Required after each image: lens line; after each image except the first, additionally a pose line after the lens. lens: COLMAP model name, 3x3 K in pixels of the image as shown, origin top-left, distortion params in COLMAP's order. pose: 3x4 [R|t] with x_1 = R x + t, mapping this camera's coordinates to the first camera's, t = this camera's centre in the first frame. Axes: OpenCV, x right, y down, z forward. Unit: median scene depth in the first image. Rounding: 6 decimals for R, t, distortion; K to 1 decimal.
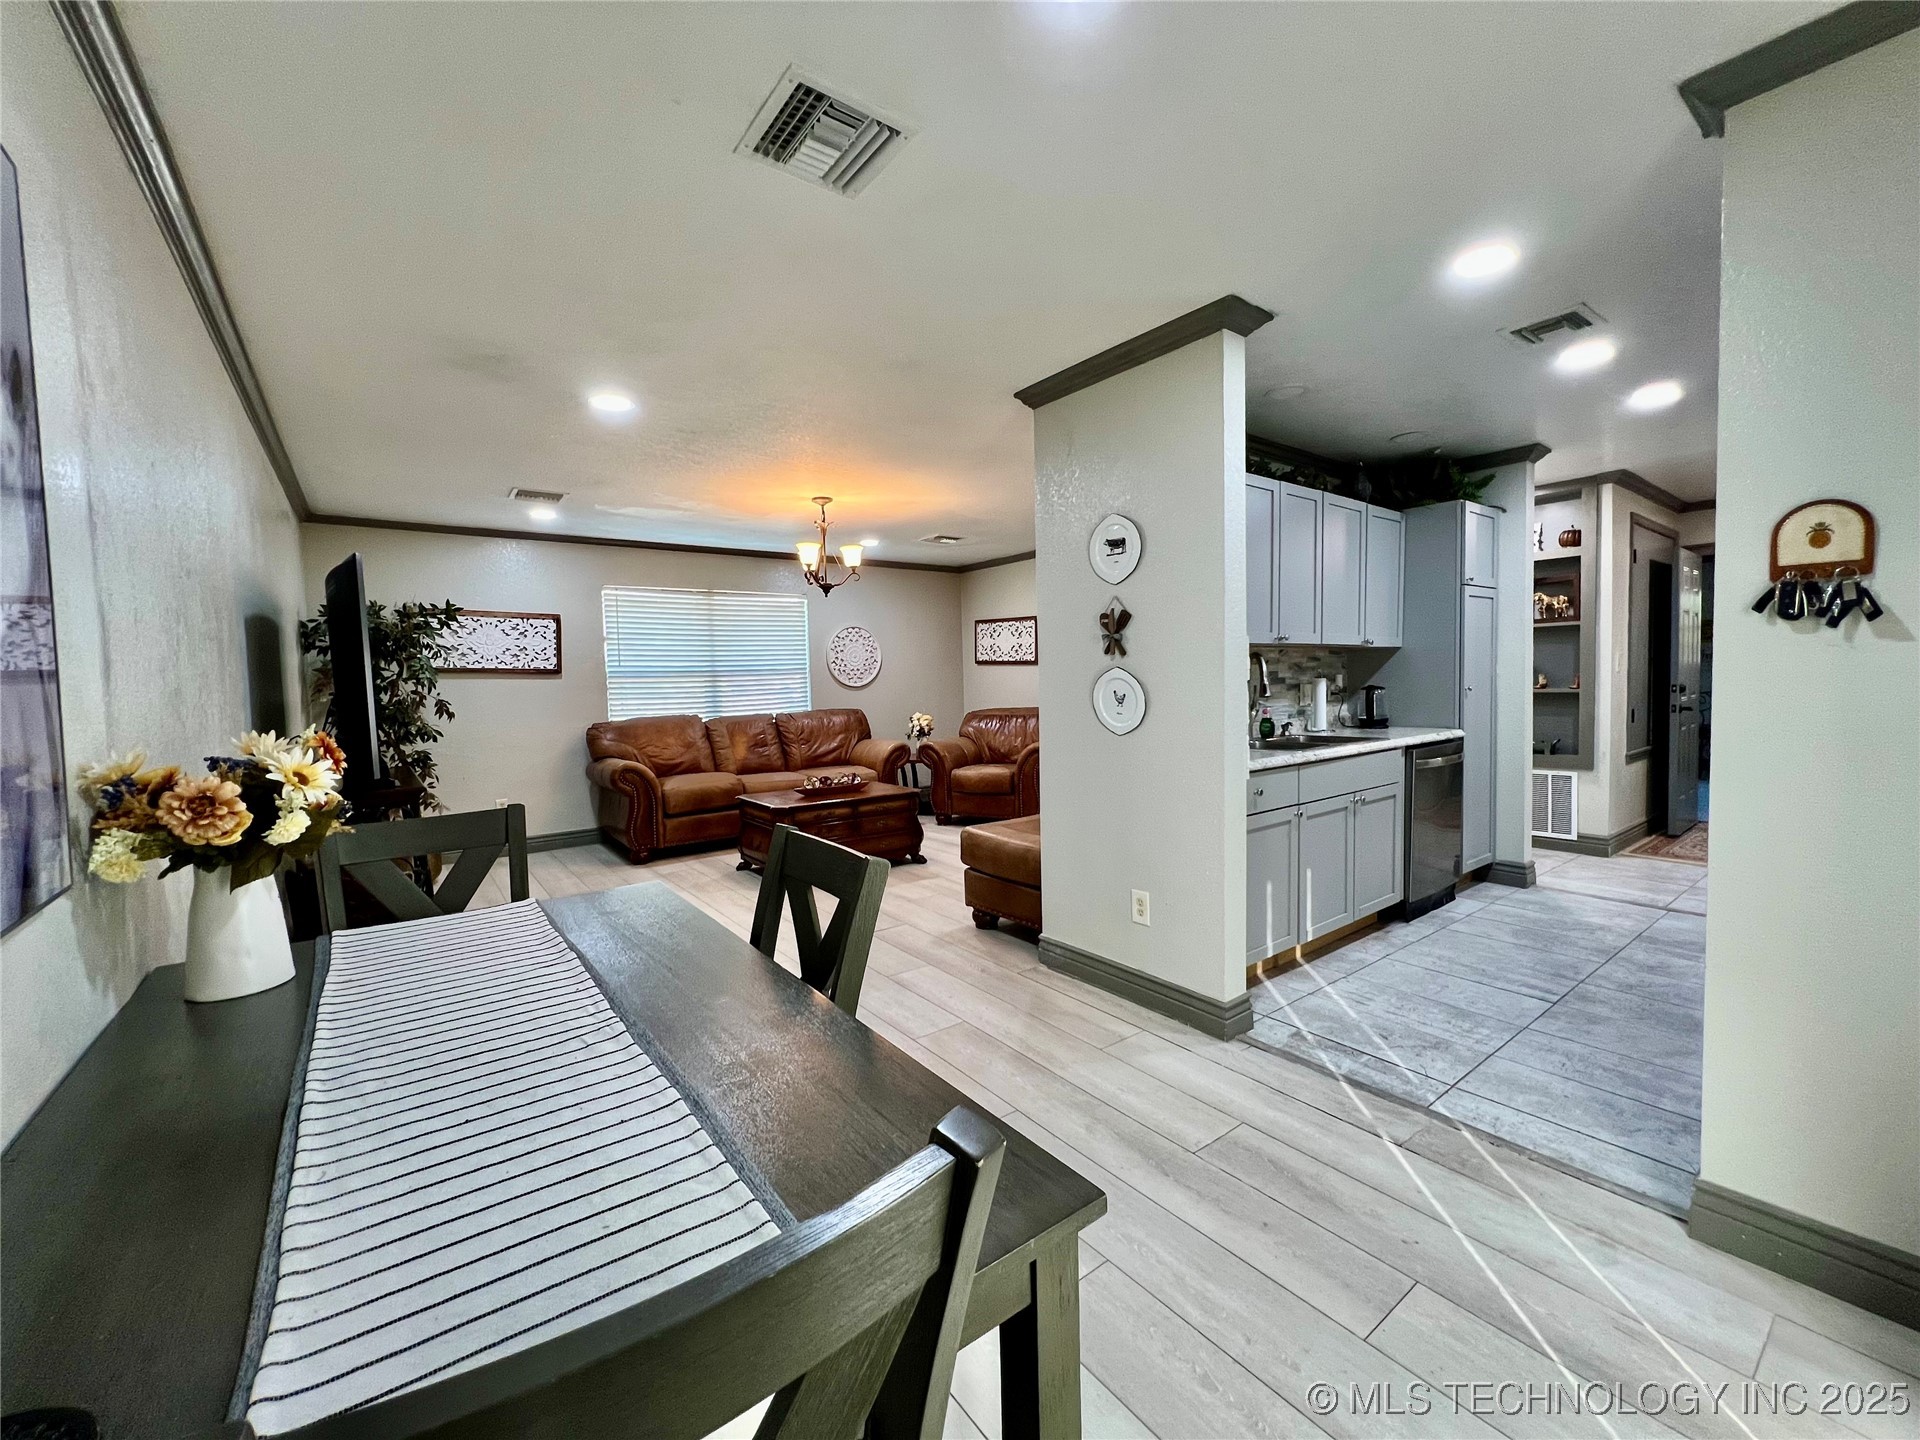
lens RADIAL K [[772.7, 0, 952.9], [0, 772.7, 716.3], [0, 0, 1]] dist [-0.002539, 0.000241]
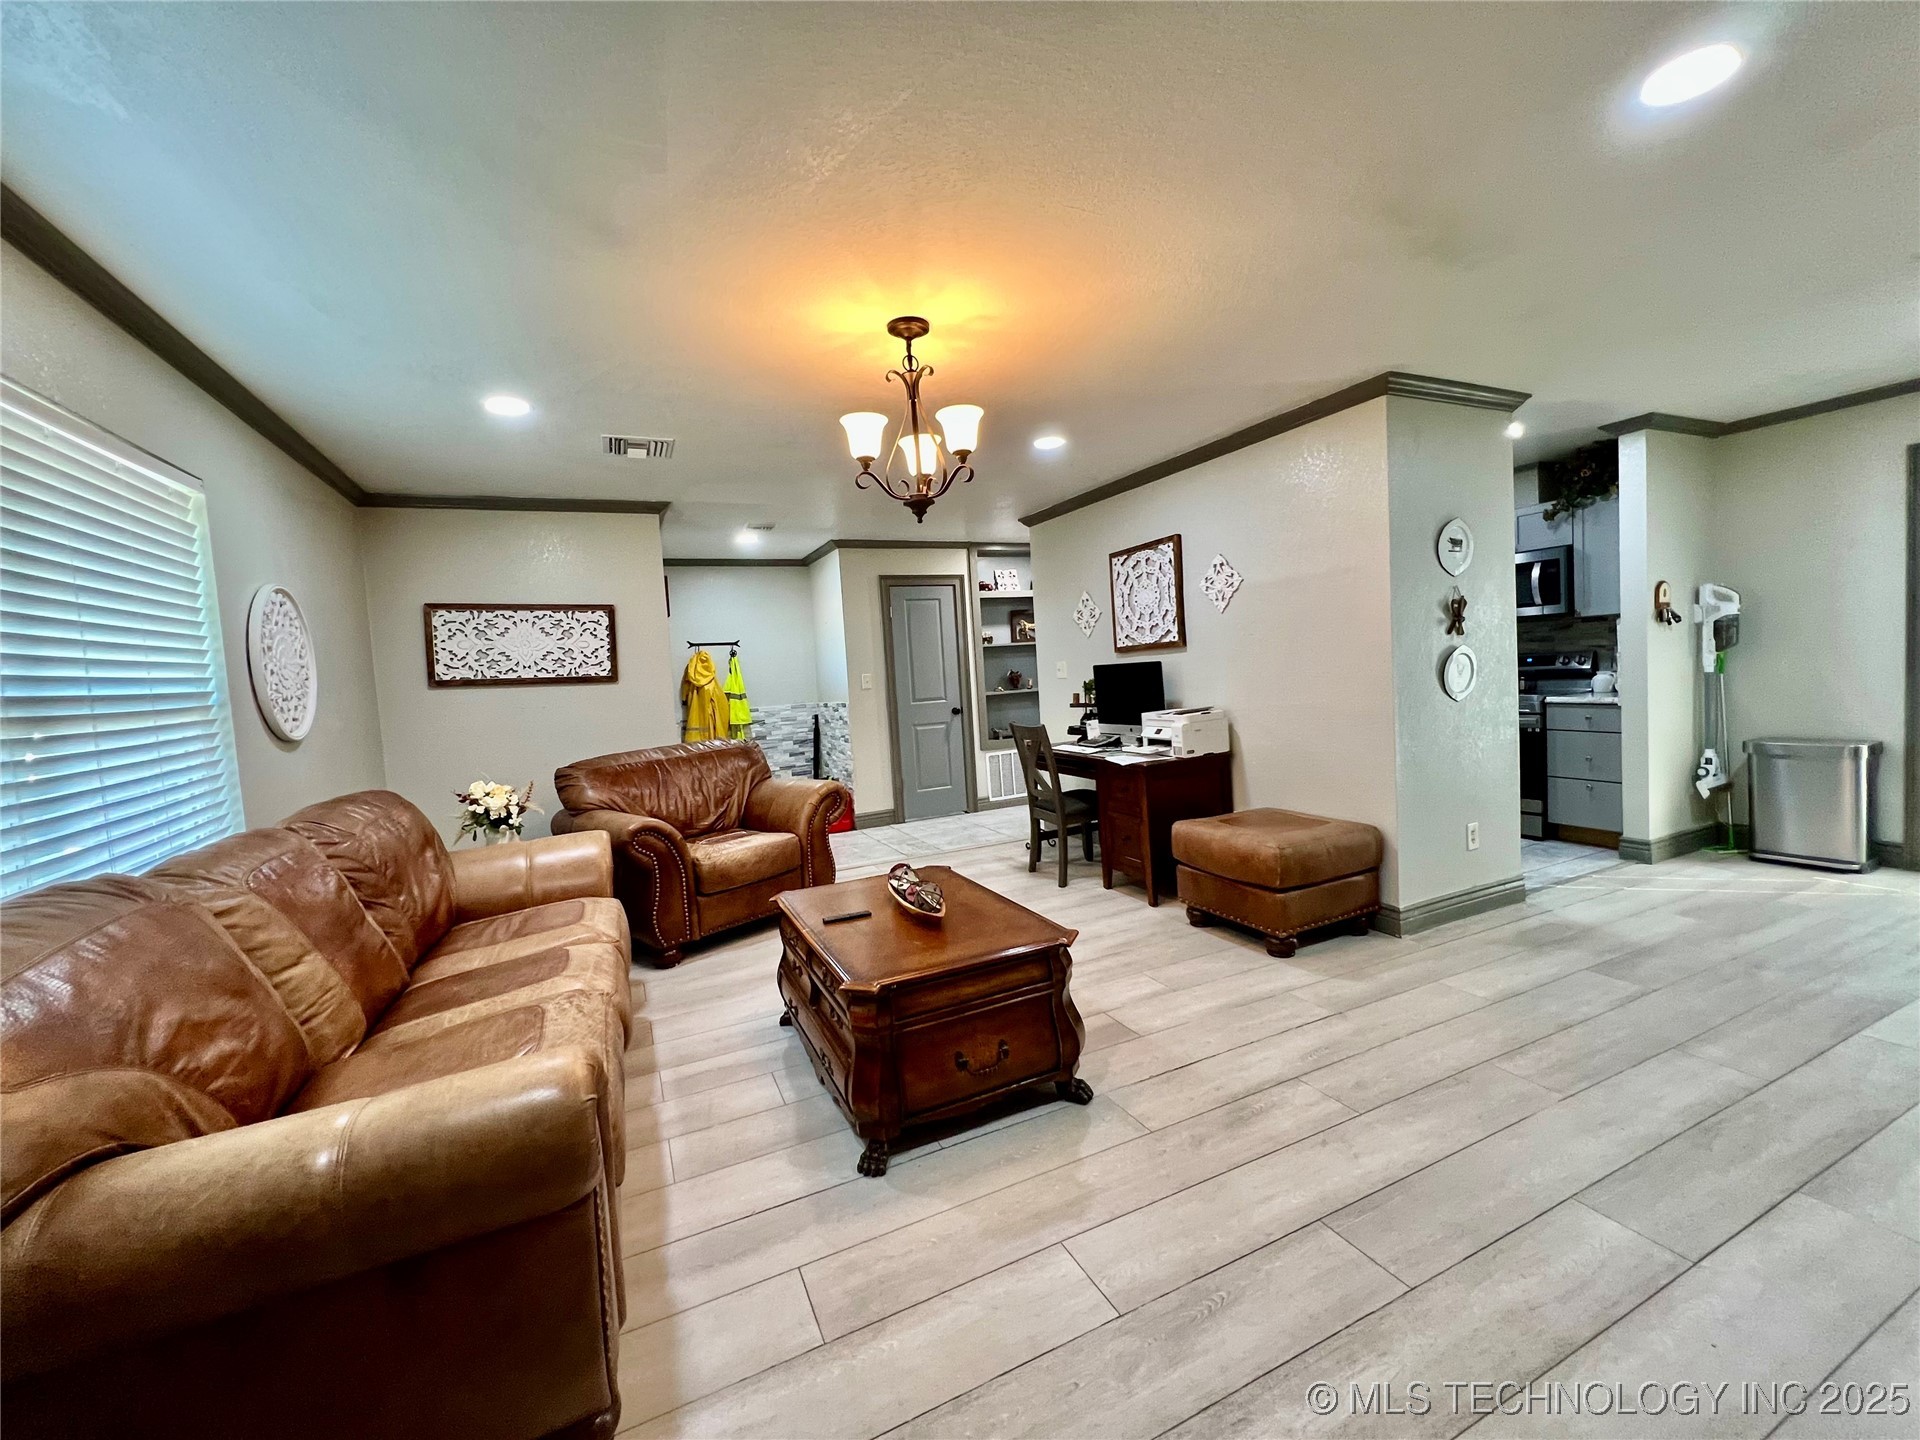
lens RADIAL K [[772.7, 0, 953.9], [0, 772.7, 714.9], [0, 0, 1]] dist [-0.002539, 0.000241]
pose [[0.209799, -0.045701, 0.976676, -0.576883], [0.105558, 0.994127, 0.023843, -0.033612], [-0.972030, 0.098094, 0.213391, 0.770428]]
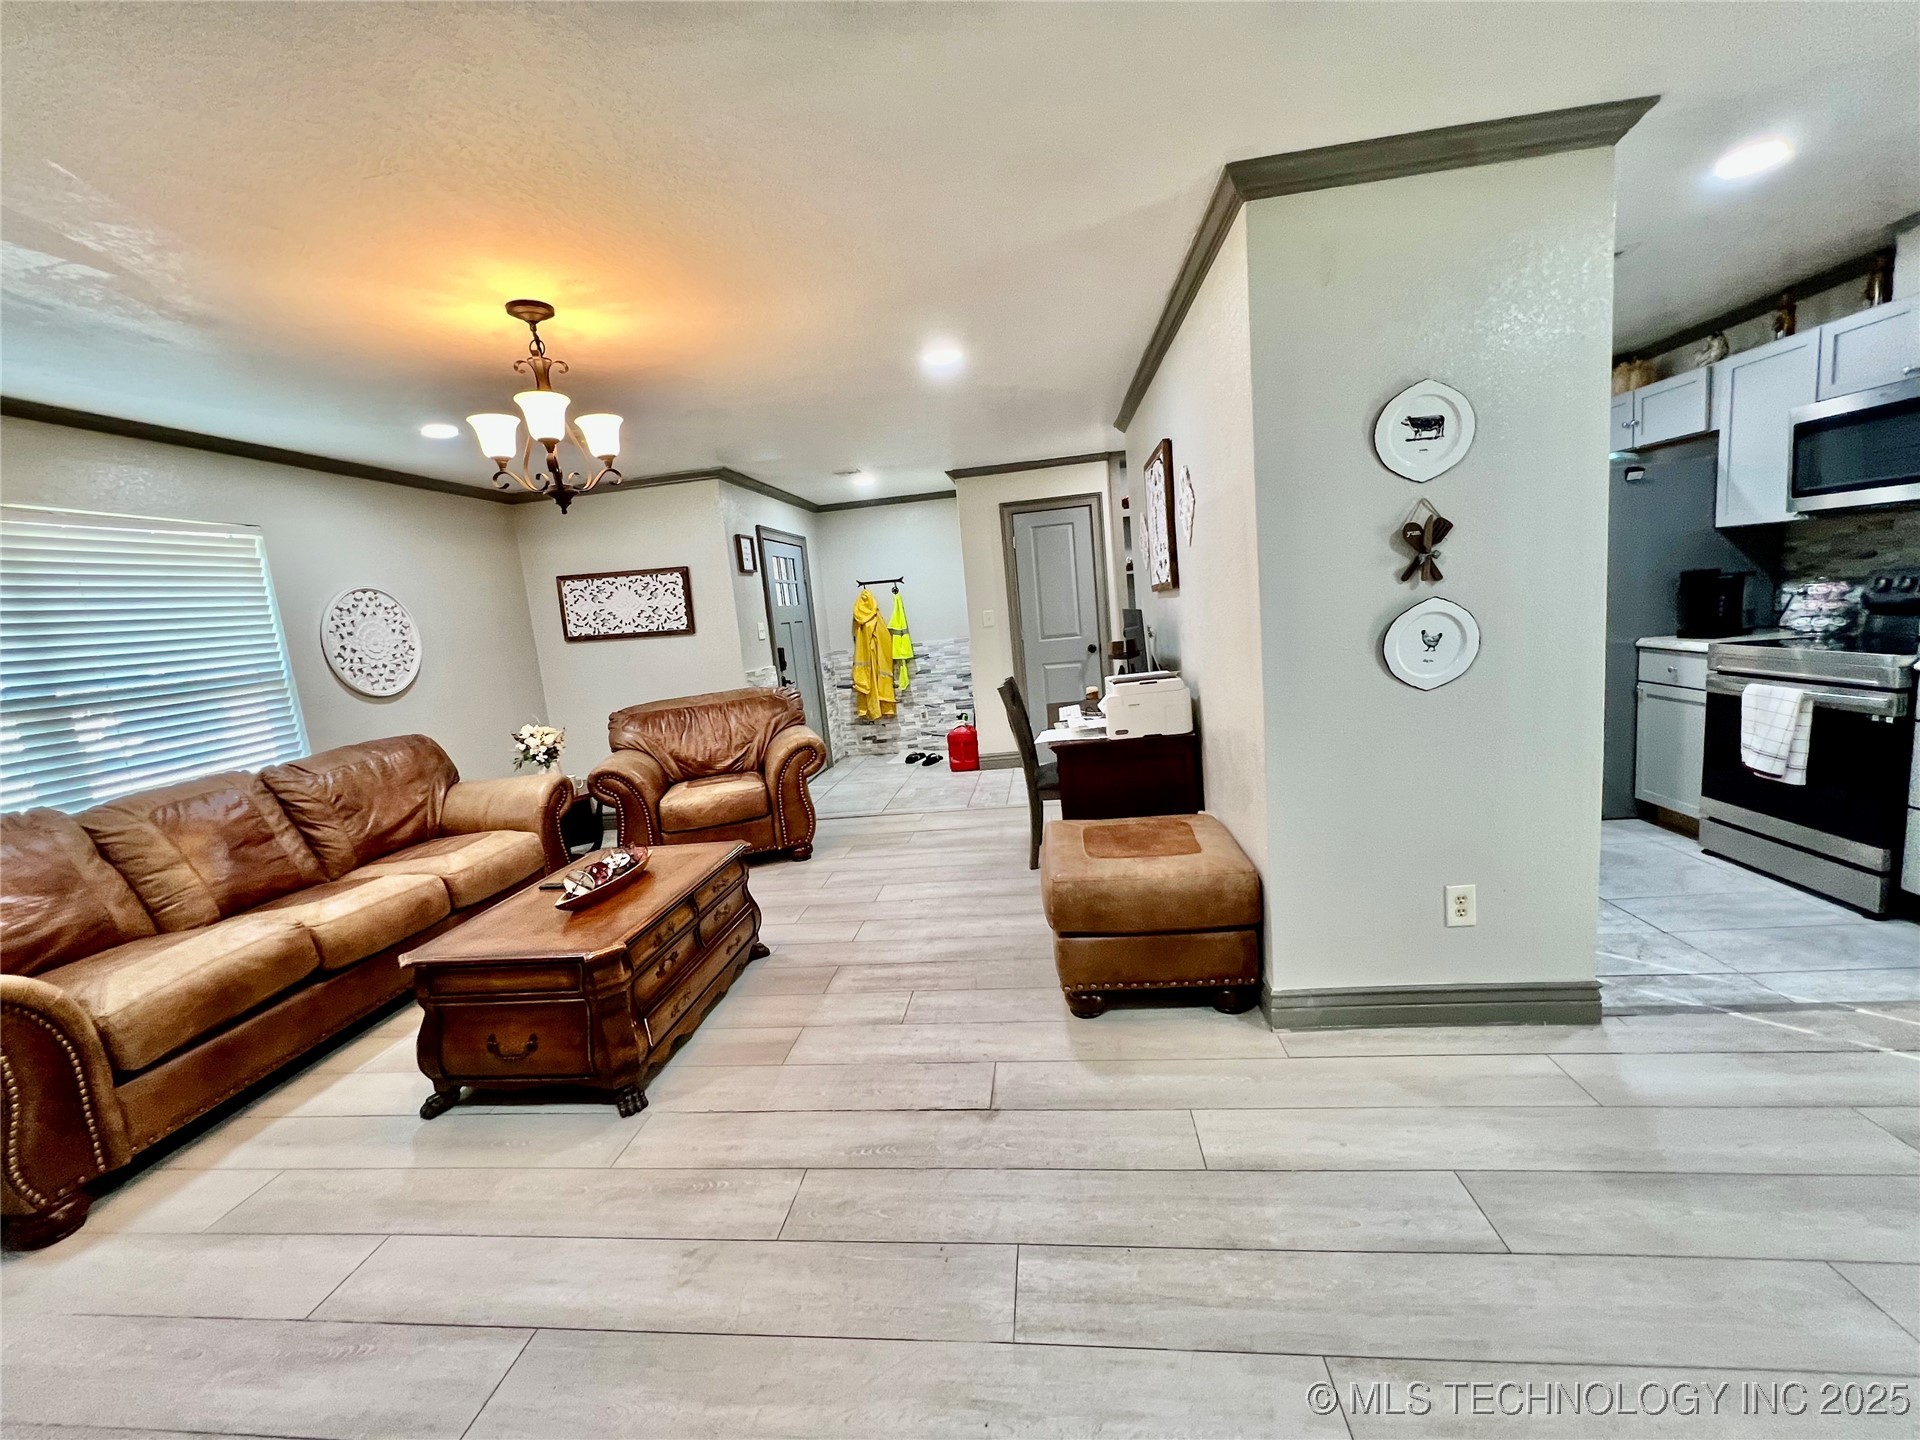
lens RADIAL K [[772.7, 0, 953.3], [0, 772.7, 716.2], [0, 0, 1]] dist [-0.002539, 0.000241]
pose [[0.687749, -0.143404, 0.711644, -0.319321], [0.114700, 0.989447, 0.088536, -0.034790], [-0.716830, 0.020735, 0.696939, 0.412898]]
